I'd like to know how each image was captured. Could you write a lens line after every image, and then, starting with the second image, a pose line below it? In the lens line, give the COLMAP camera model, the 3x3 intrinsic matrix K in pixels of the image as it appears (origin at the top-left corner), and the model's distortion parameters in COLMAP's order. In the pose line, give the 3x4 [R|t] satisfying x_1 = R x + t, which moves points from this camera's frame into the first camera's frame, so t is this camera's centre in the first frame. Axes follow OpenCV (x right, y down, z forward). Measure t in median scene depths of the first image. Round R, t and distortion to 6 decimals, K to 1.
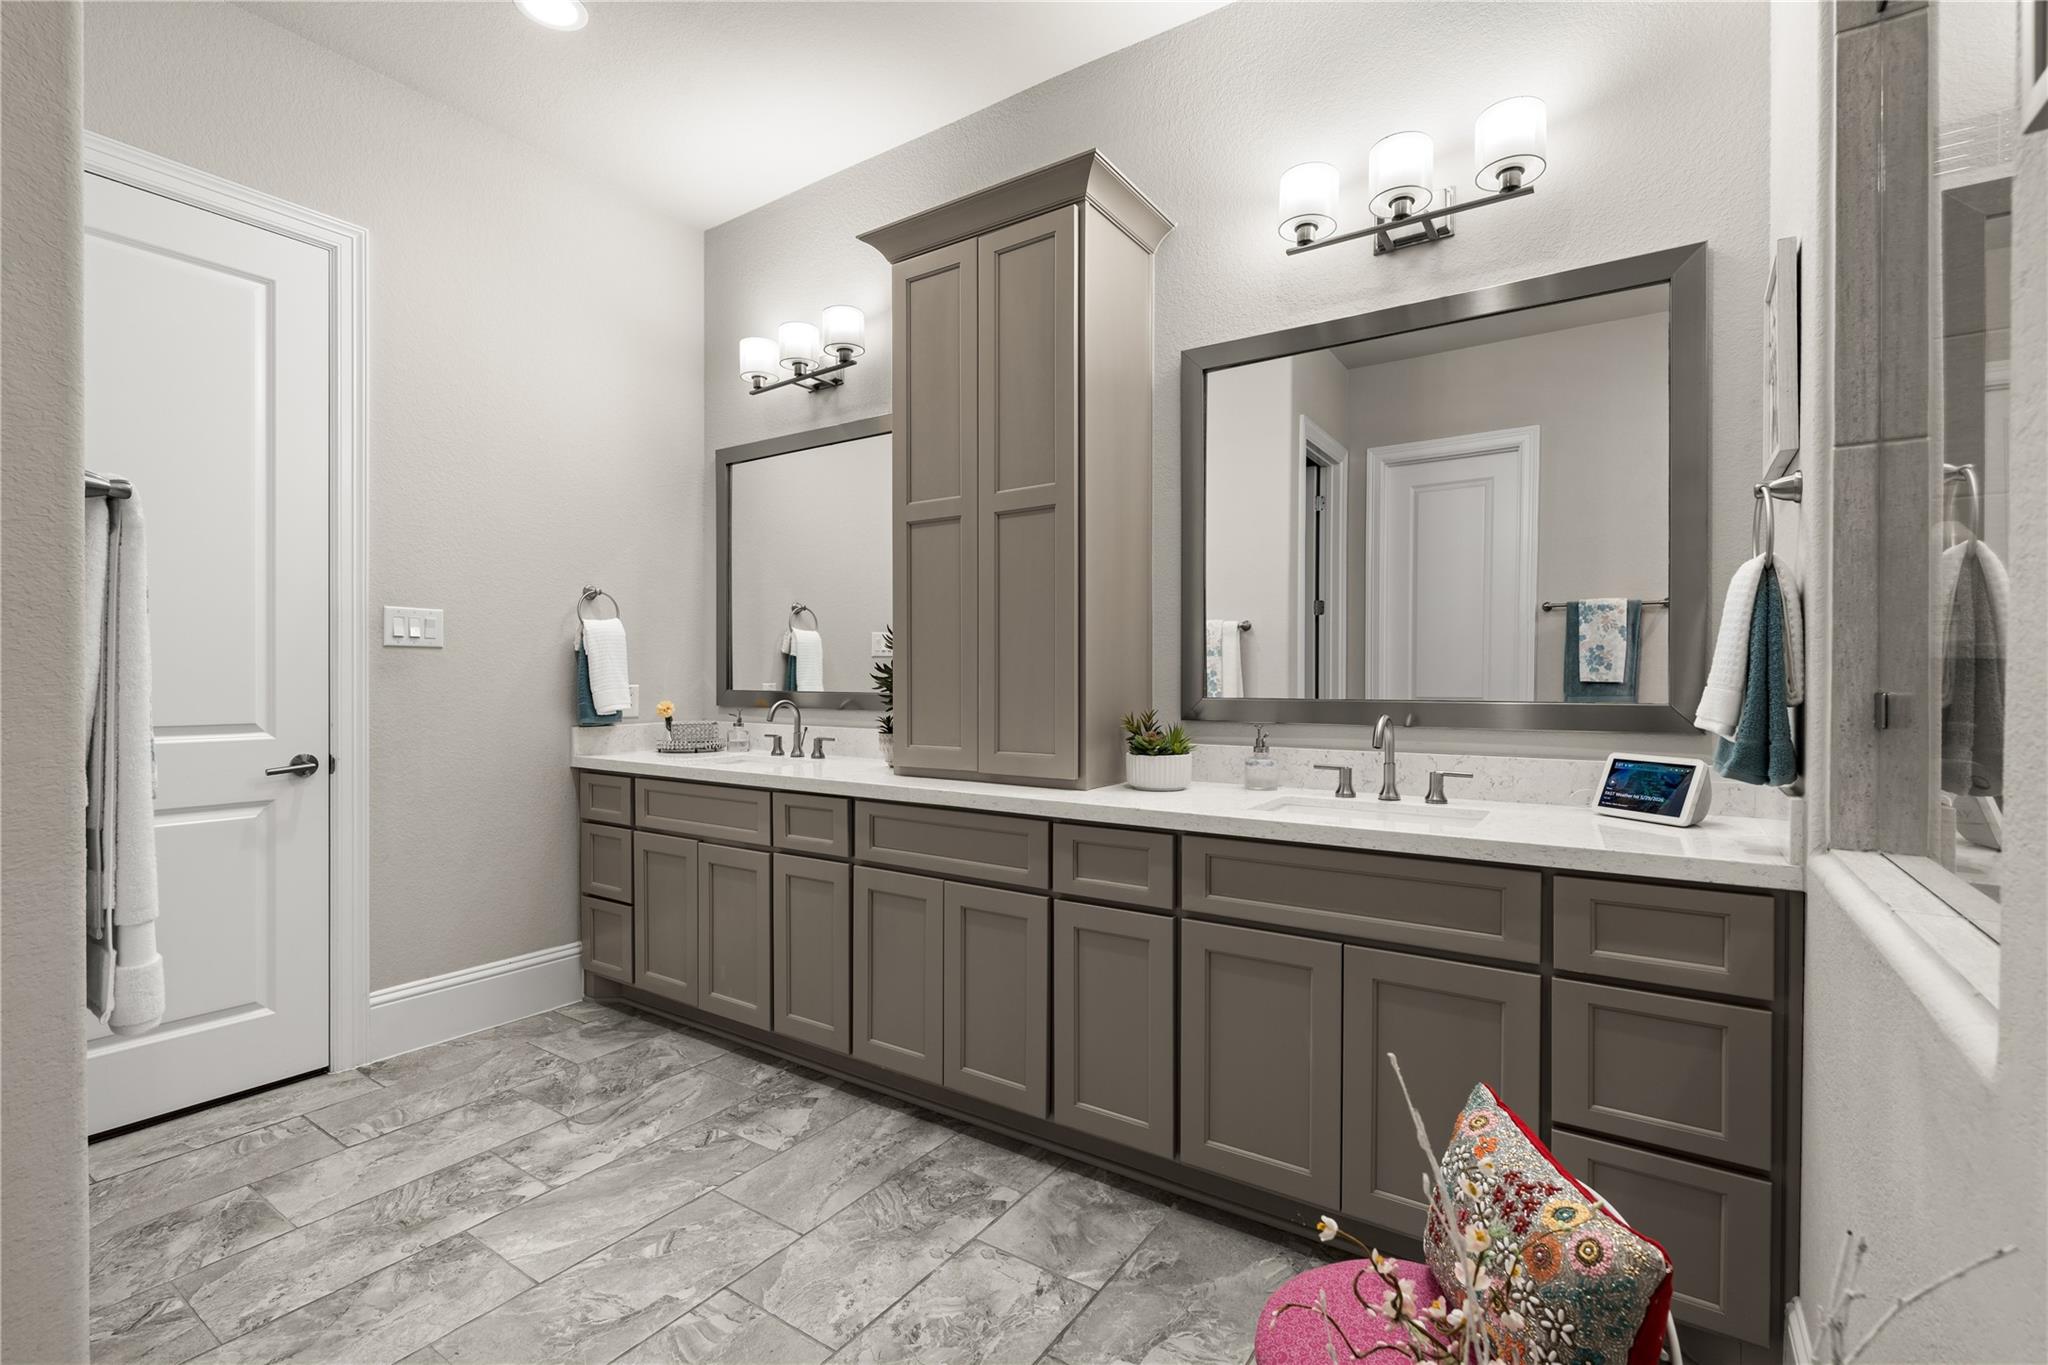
lens RADIAL K [[921.0, 0, 1028.2], [0, 921.0, 682.9], [0, 0, 1]] dist [0.001640, 0.000211]
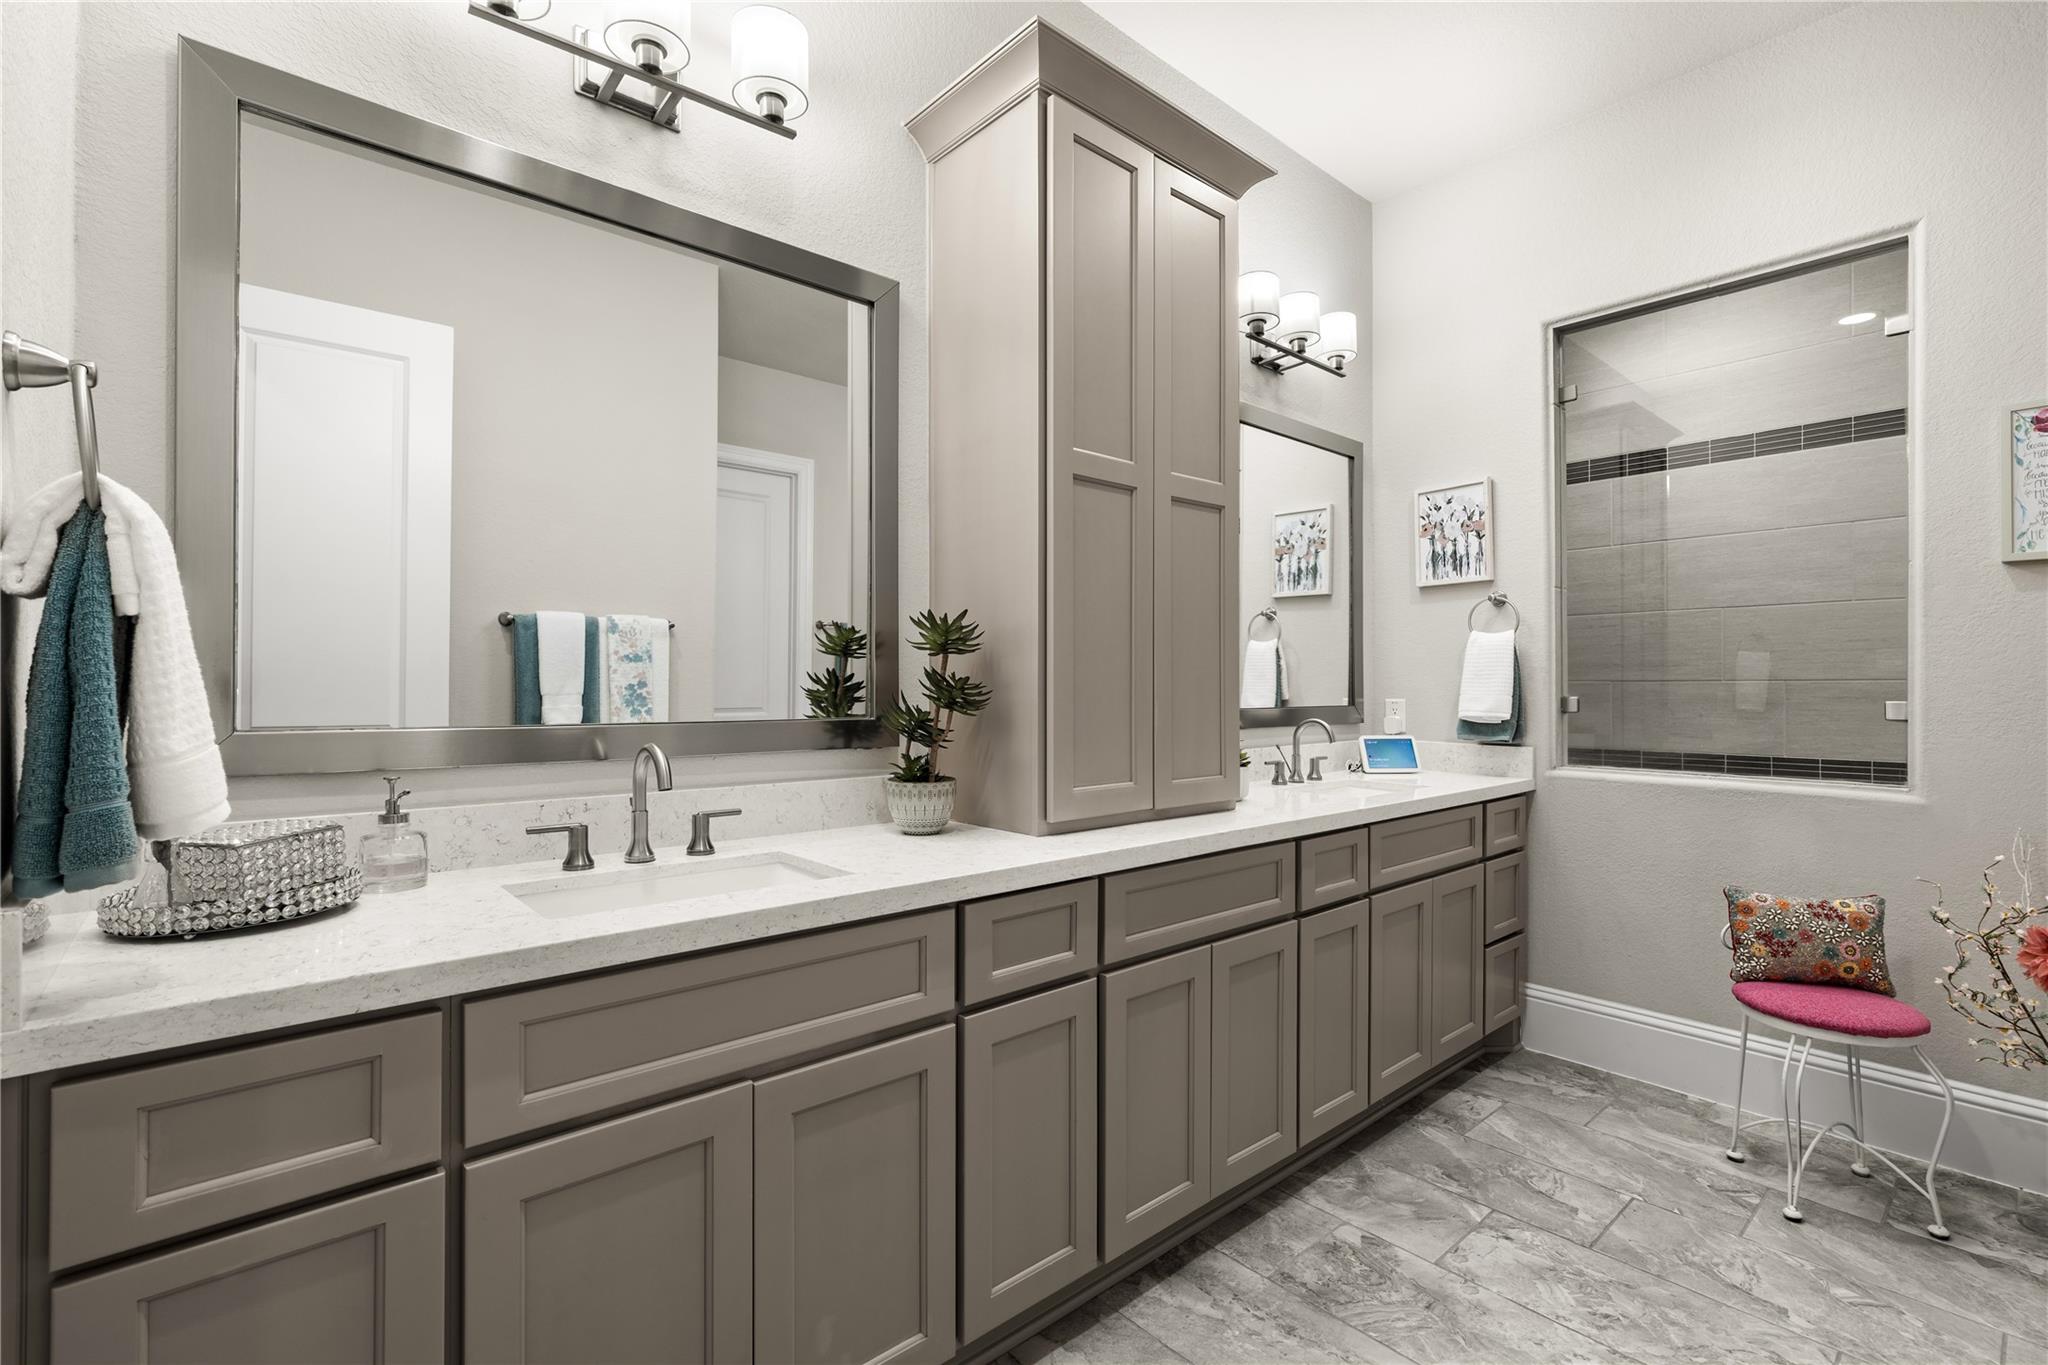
lens RADIAL K [[921.0, 0, 1024.8], [0, 921.0, 678.5], [0, 0, 1]] dist [0.001640, 0.000211]
pose [[0.256020, 0.005645, 0.966655, -1.021077], [0.006248, 0.999952, -0.007494, -0.014977], [-0.966651, 0.007959, 0.255972, 1.058941]]
